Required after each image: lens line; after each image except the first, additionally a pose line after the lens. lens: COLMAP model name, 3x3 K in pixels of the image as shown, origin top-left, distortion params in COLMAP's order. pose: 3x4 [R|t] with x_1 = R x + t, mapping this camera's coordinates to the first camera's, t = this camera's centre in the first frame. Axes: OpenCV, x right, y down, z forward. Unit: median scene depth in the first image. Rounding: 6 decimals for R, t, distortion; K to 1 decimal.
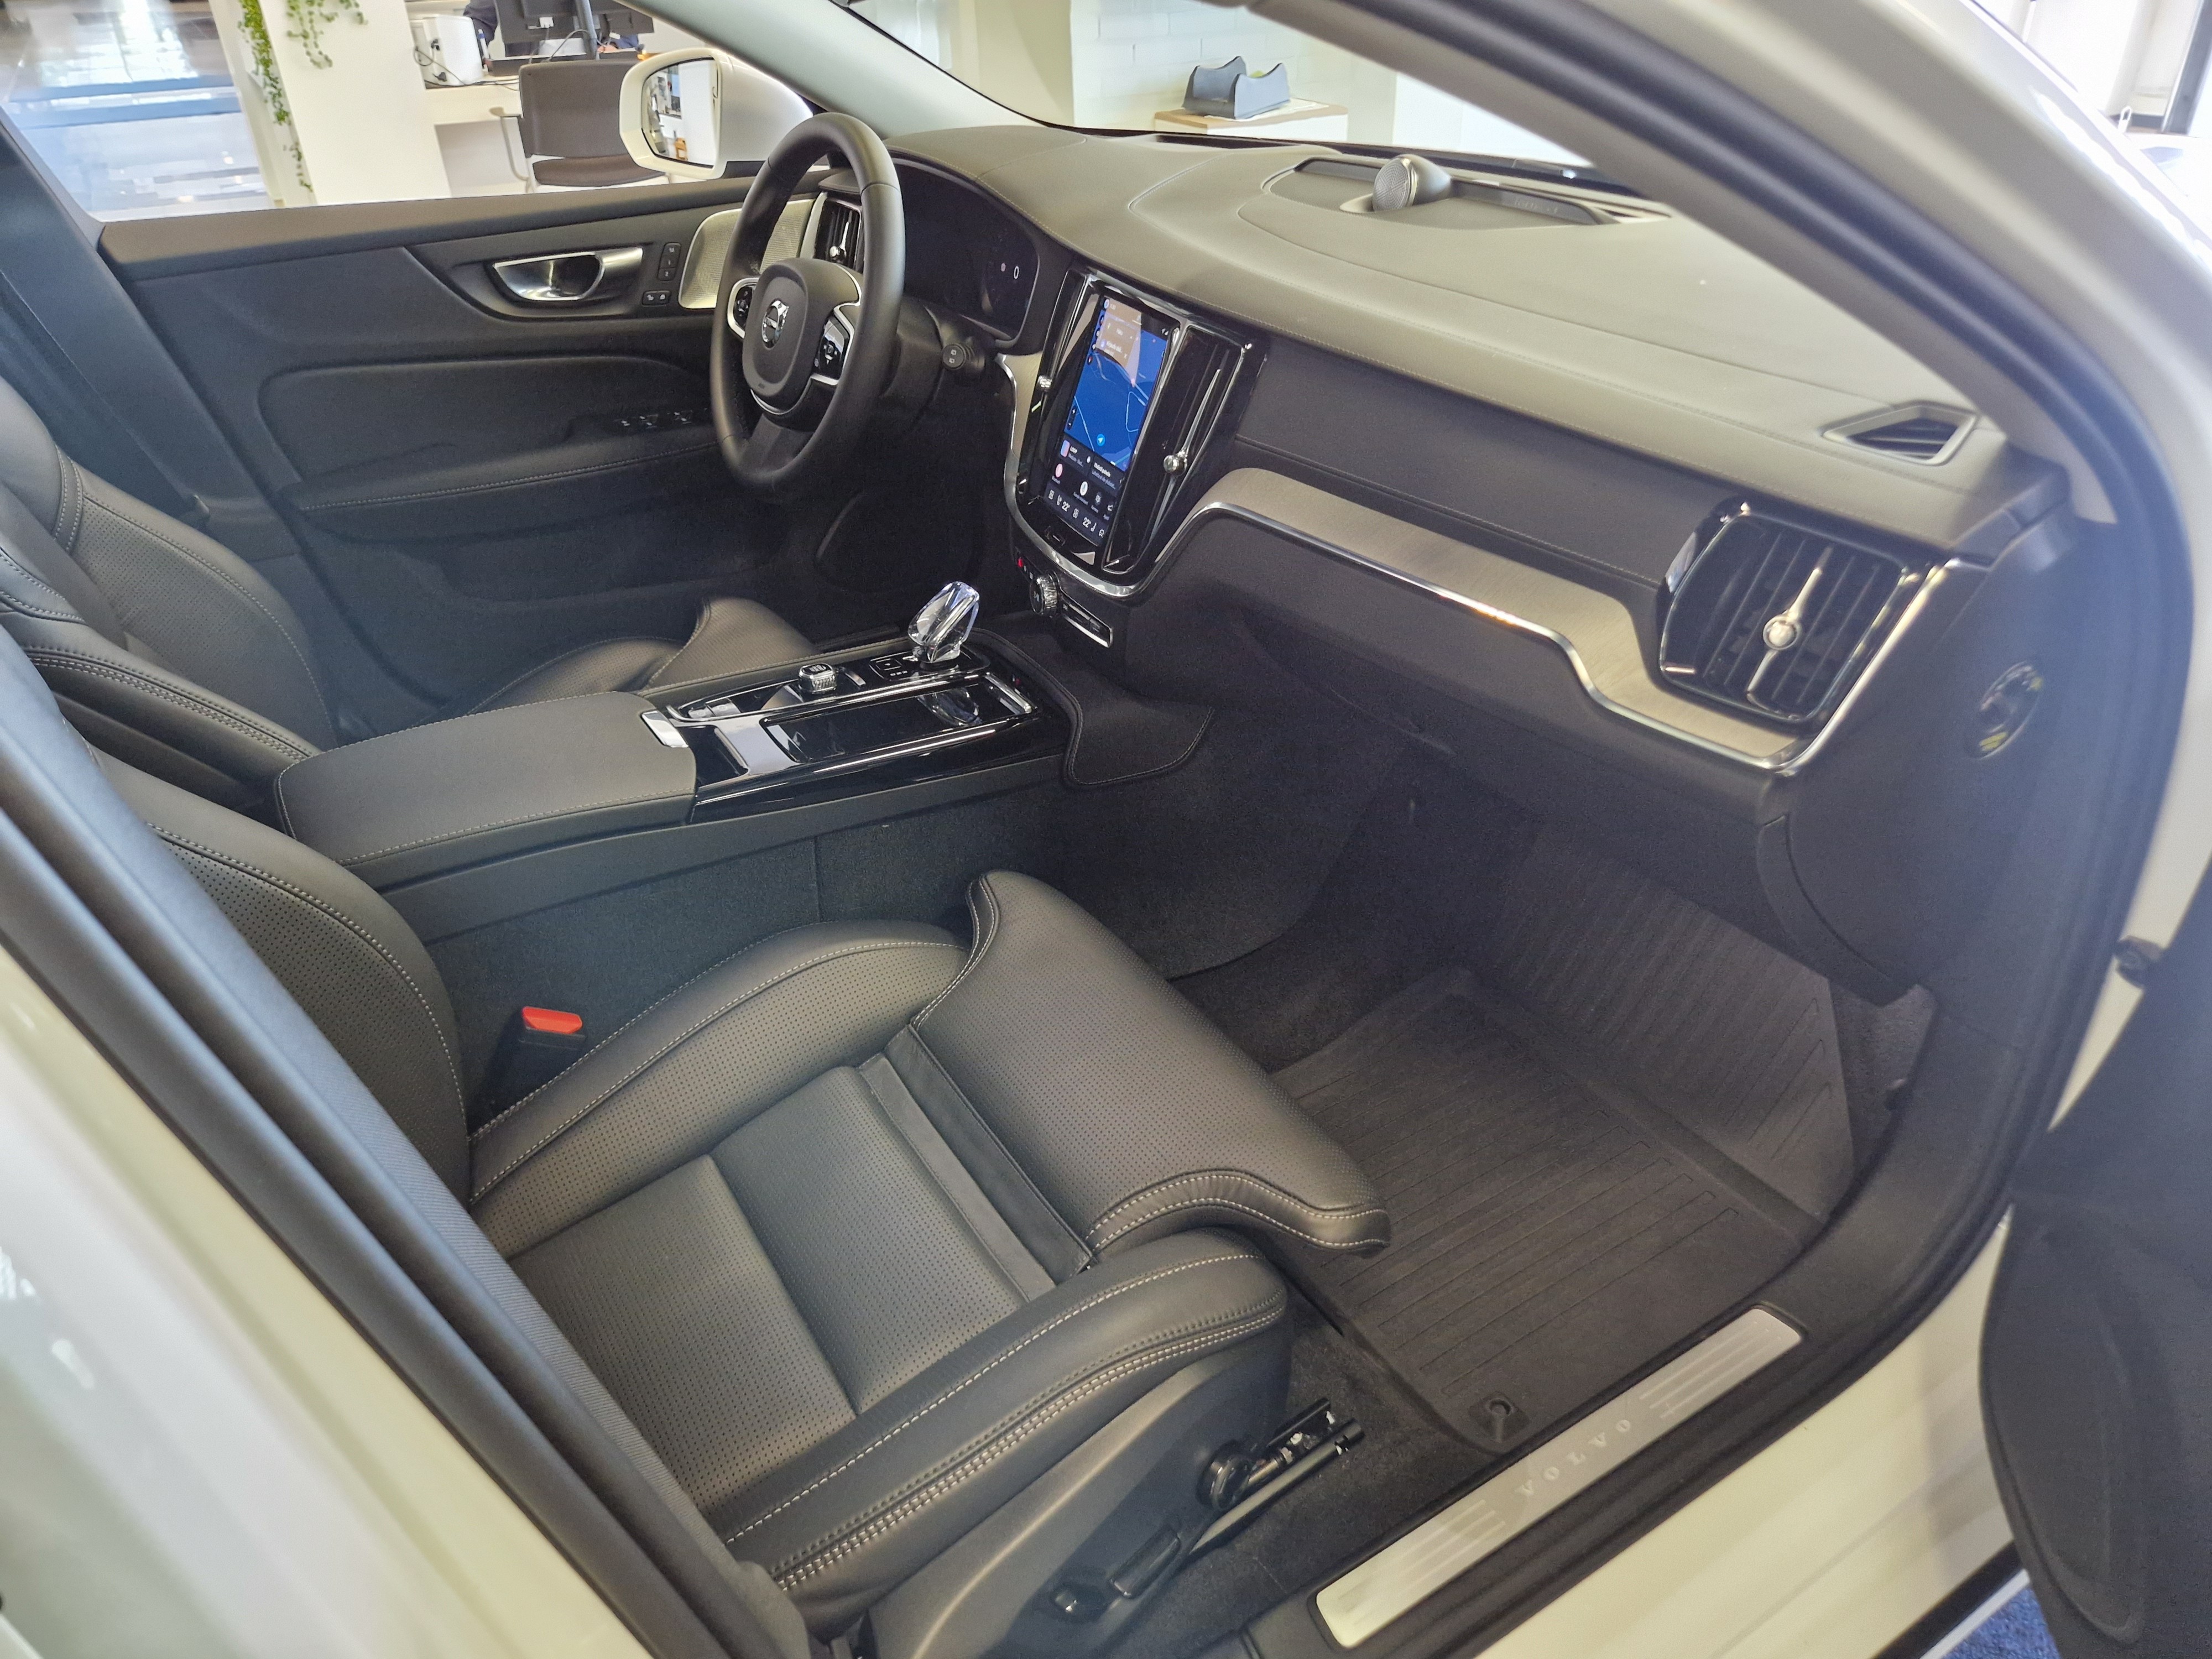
lens RADIAL K [[1548.6, 0, 1105.1], [0, 1548.6, 776.4], [0, 0, 1]] dist [0.037583, -0.004711]
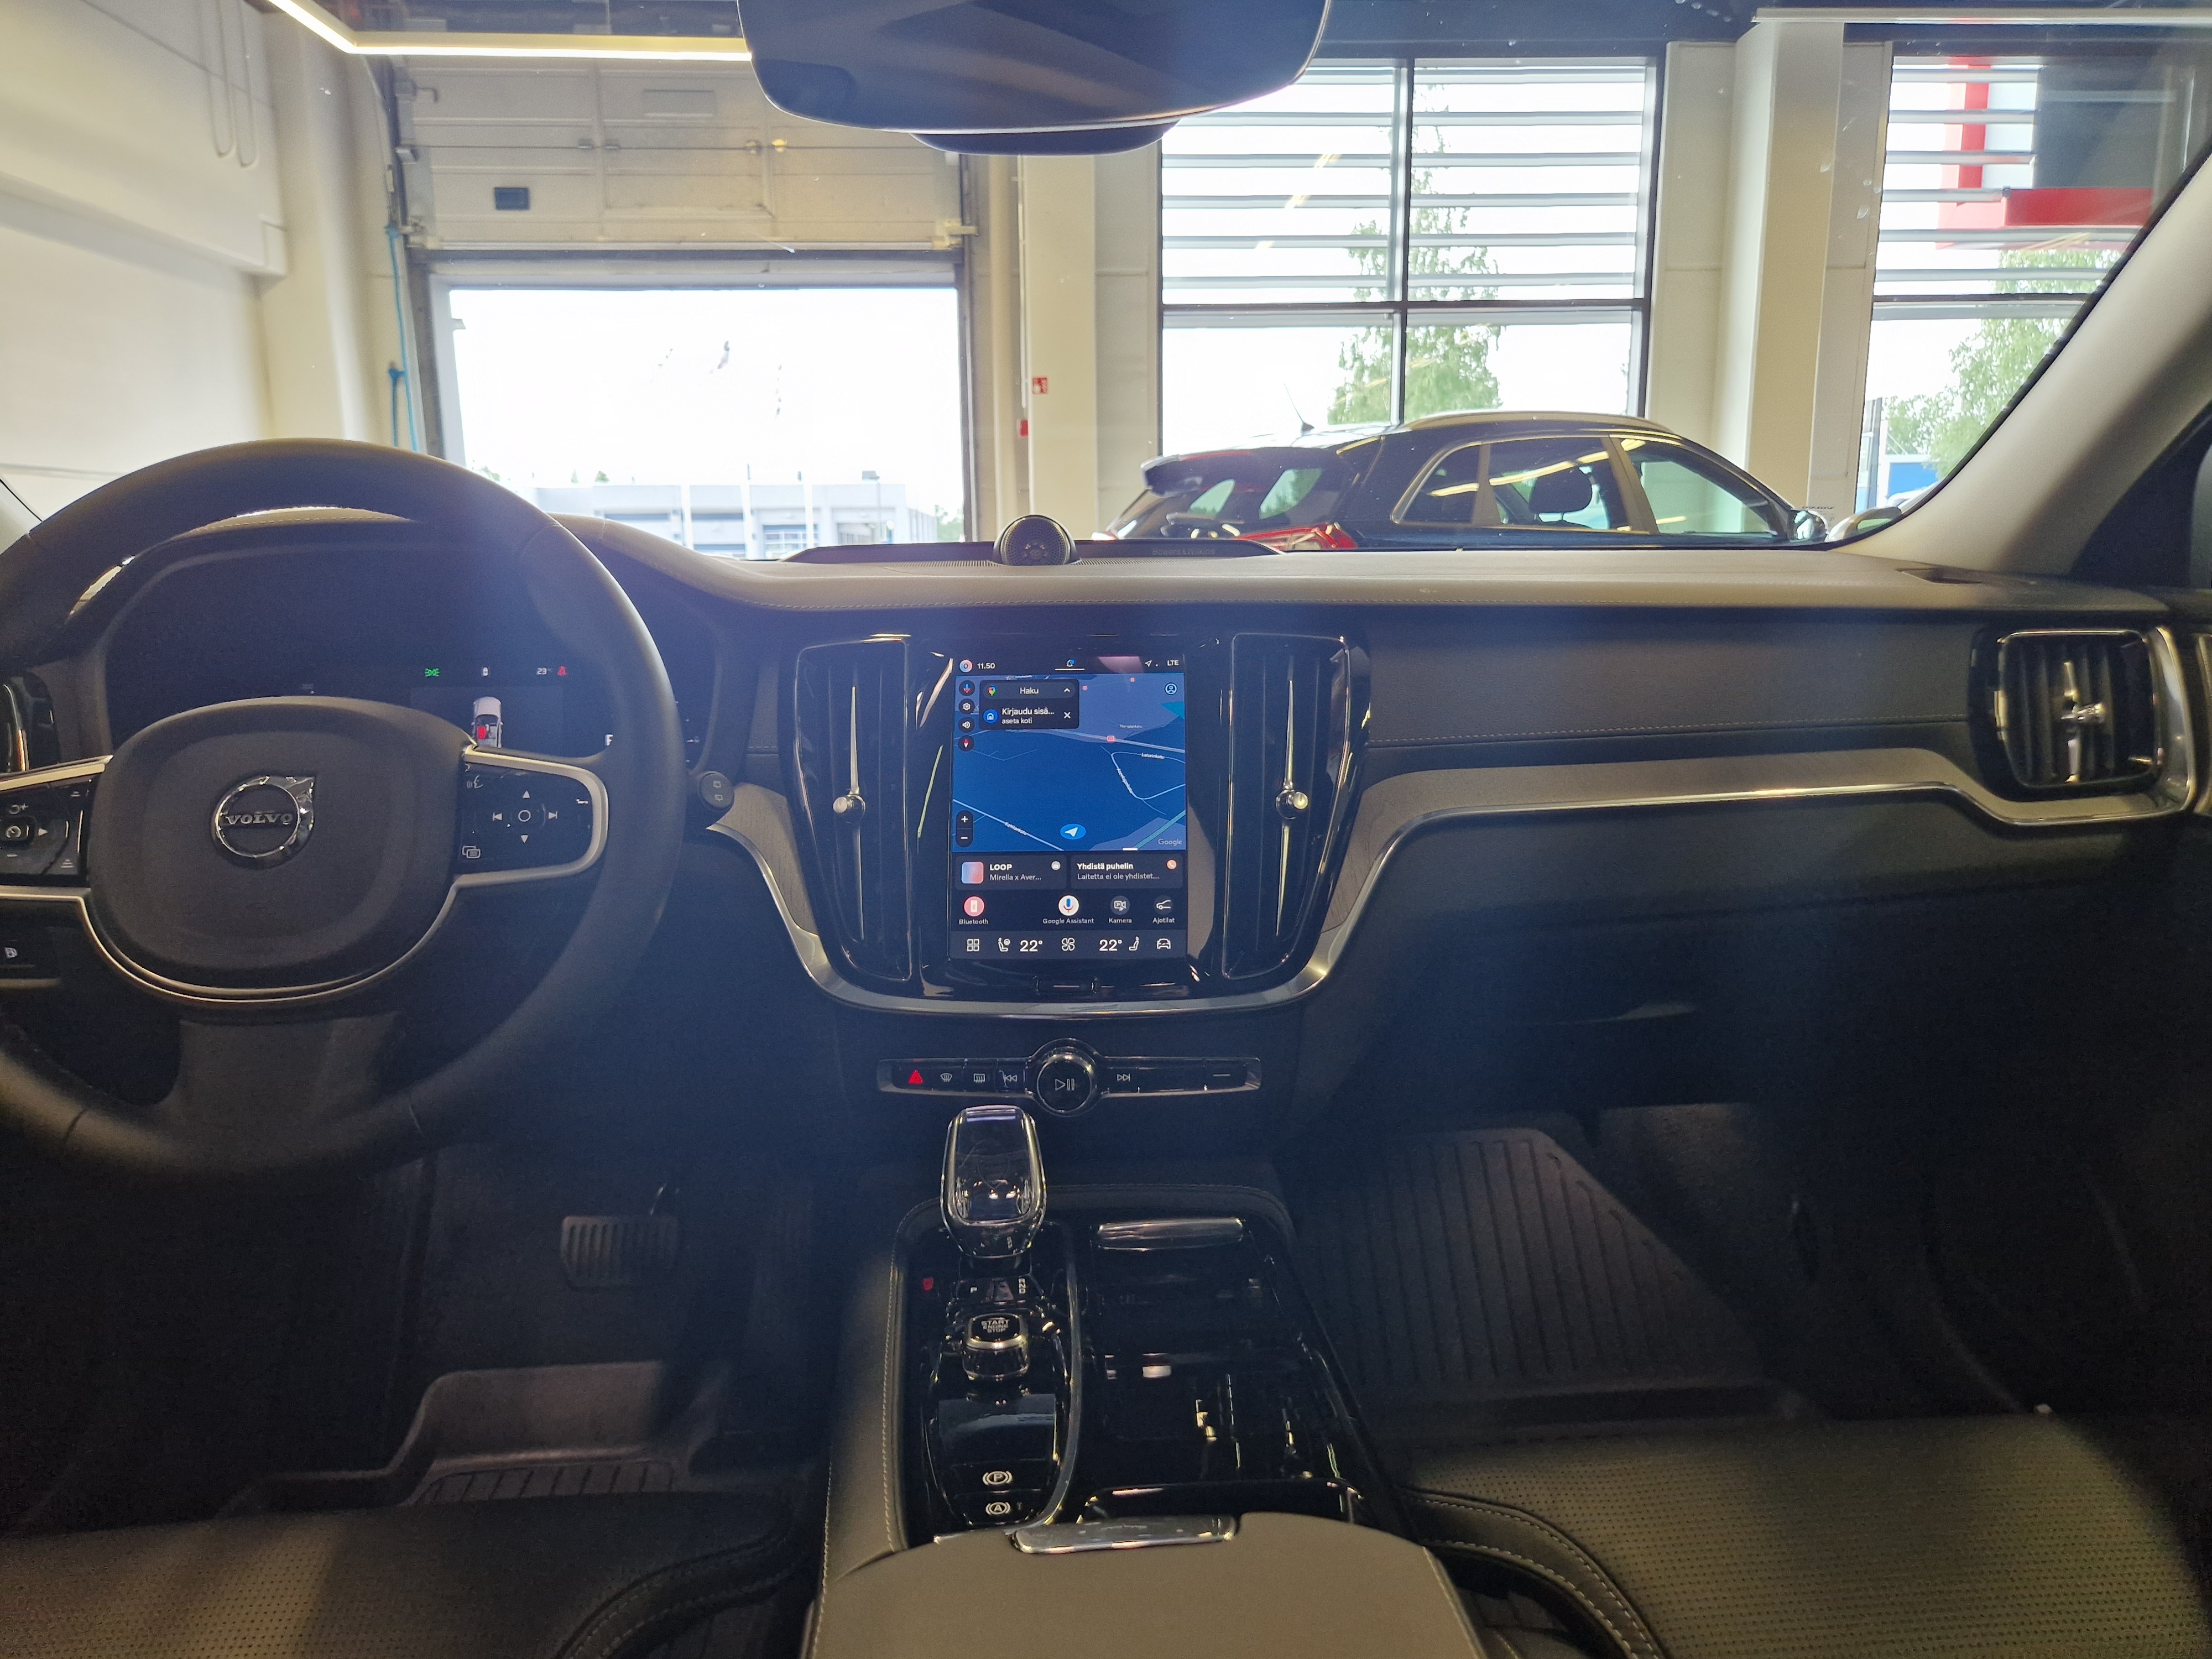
lens RADIAL K [[1548.6, 0, 1105.1], [0, 1548.6, 776.4], [0, 0, 1]] dist [0.037583, -0.004711]
pose [[0.449376, -0.111236, 0.886390, -0.571265], [0.445149, 0.888142, -0.114222, -0.144898], [-0.774535, 0.445904, 0.448626, 0.631314]]
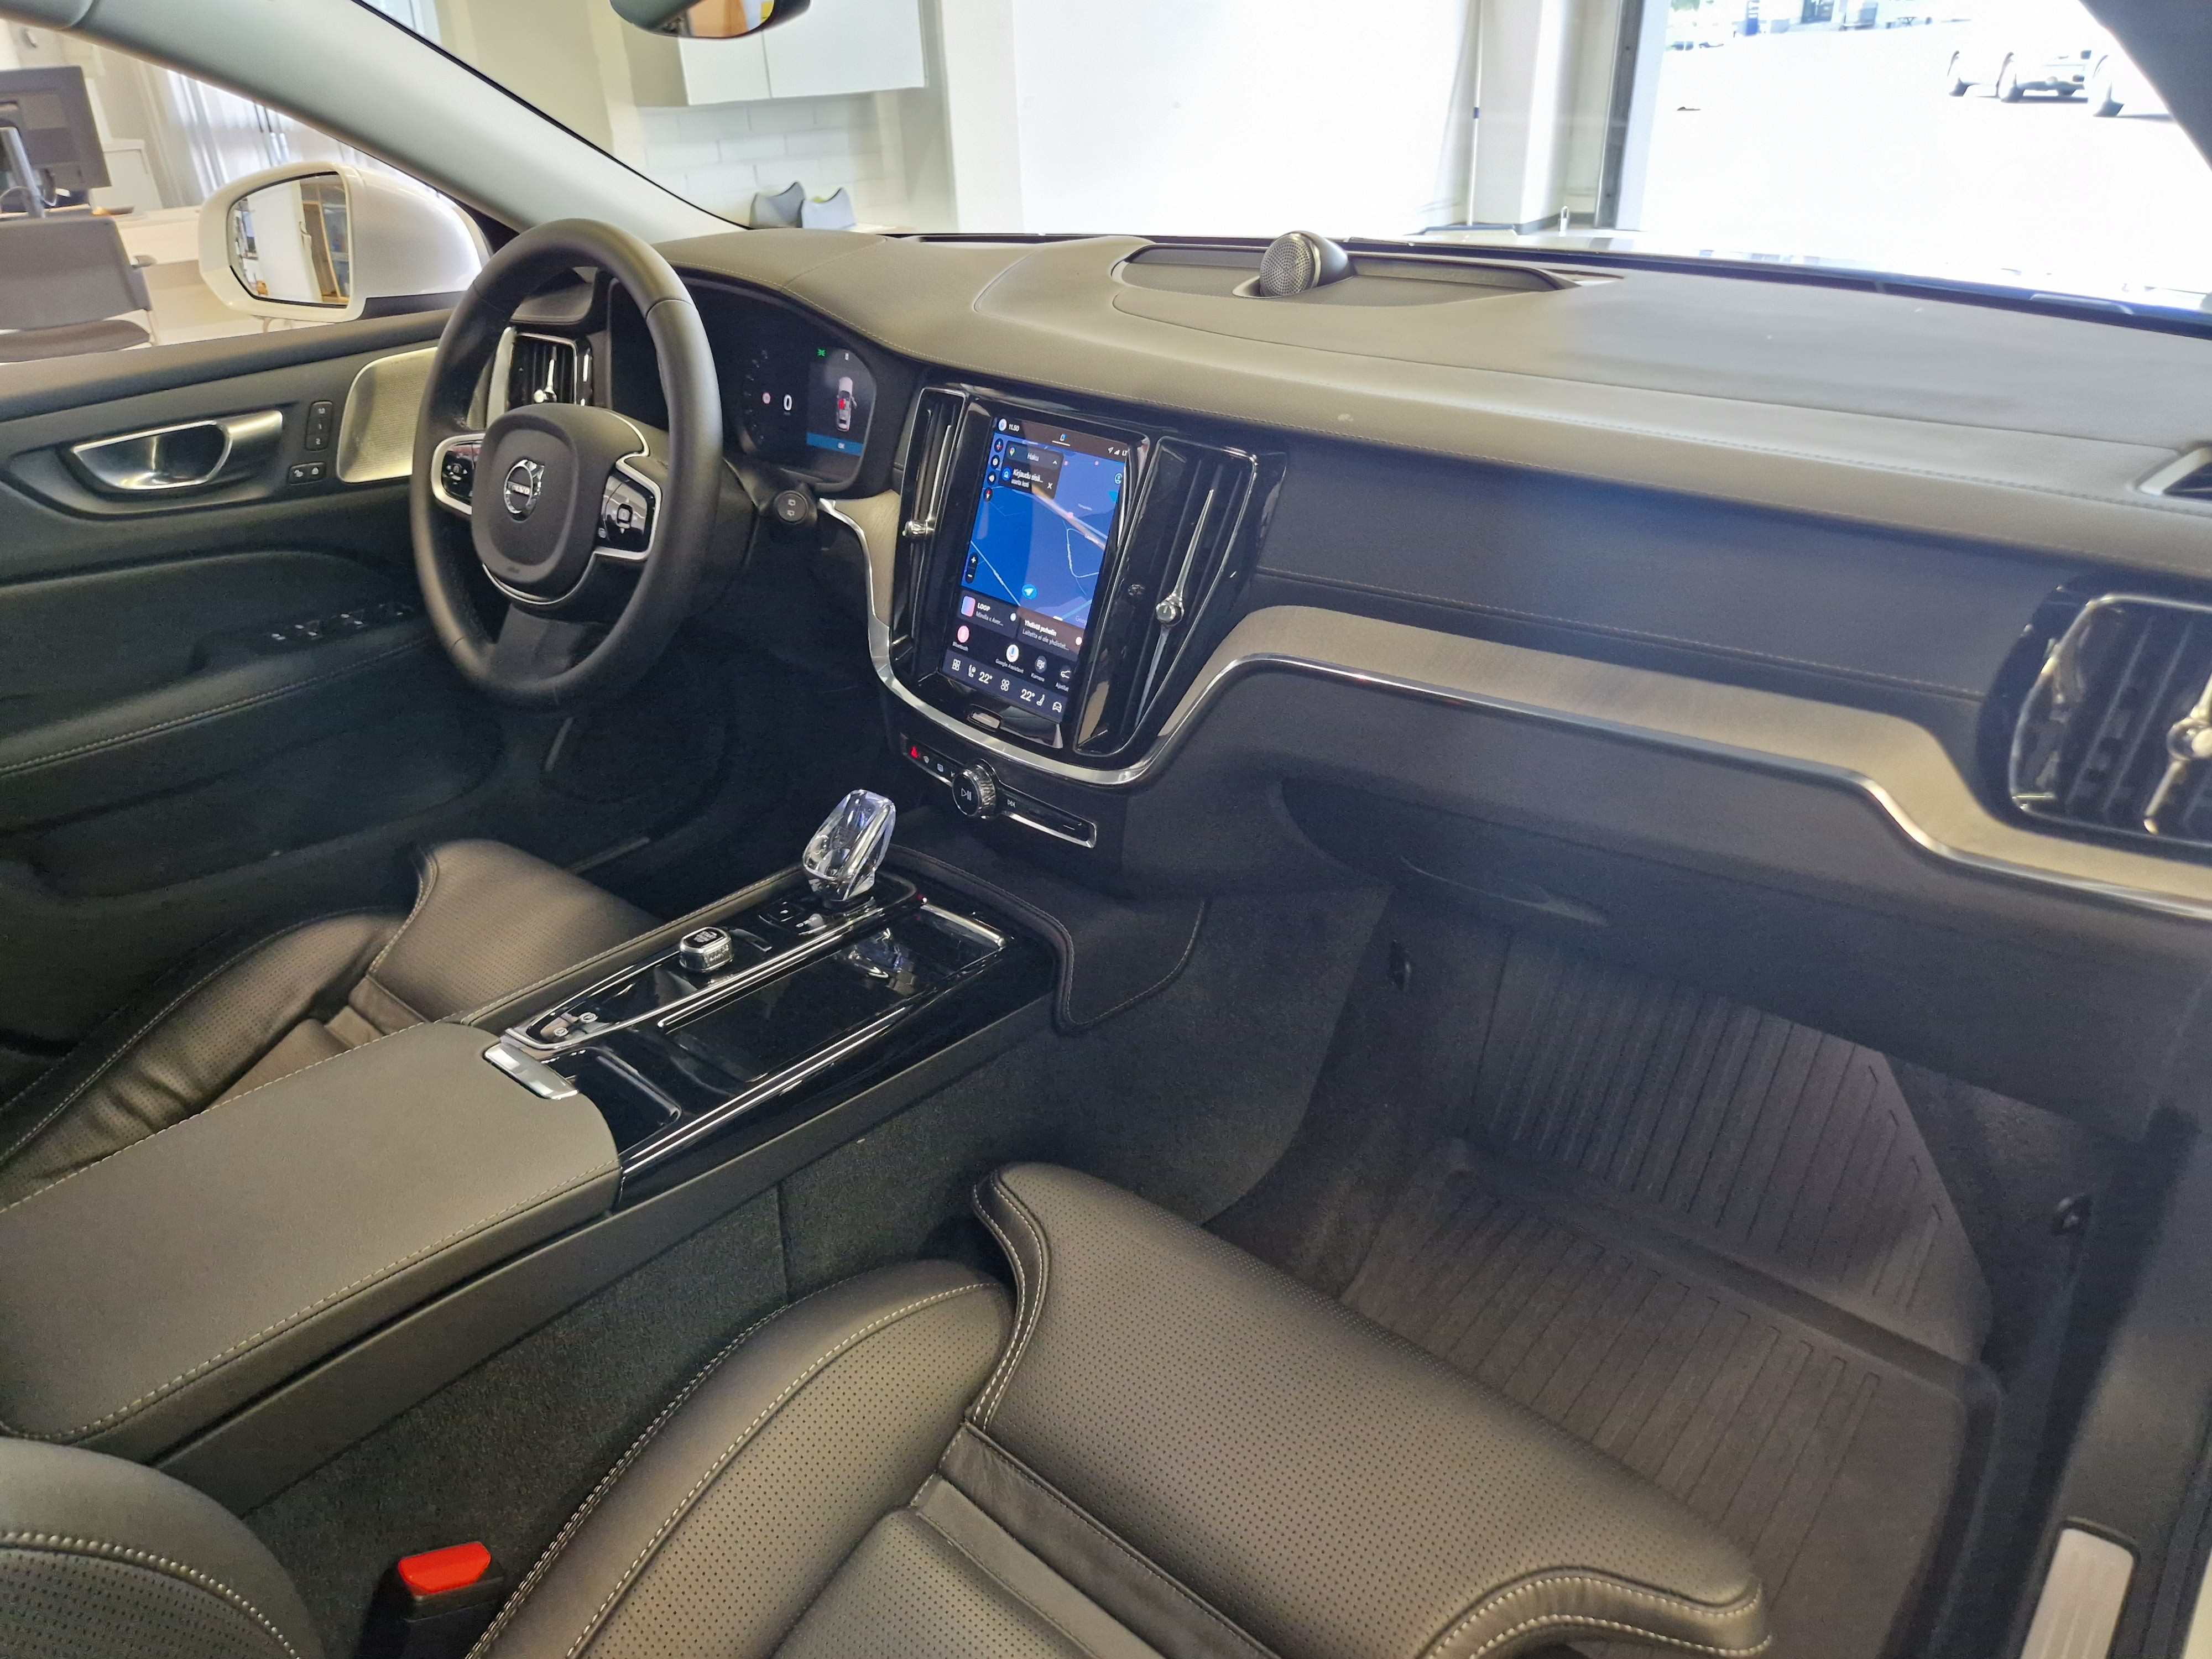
lens RADIAL K [[1548.6, 0, 1105.1], [0, 1548.6, 776.4], [0, 0, 1]] dist [0.037583, -0.004711]
pose [[0.952988, -0.145501, 0.265790, -0.179500], [0.164563, 0.985058, -0.050792, -0.072573], [-0.254428, 0.092144, 0.962692, 0.223014]]
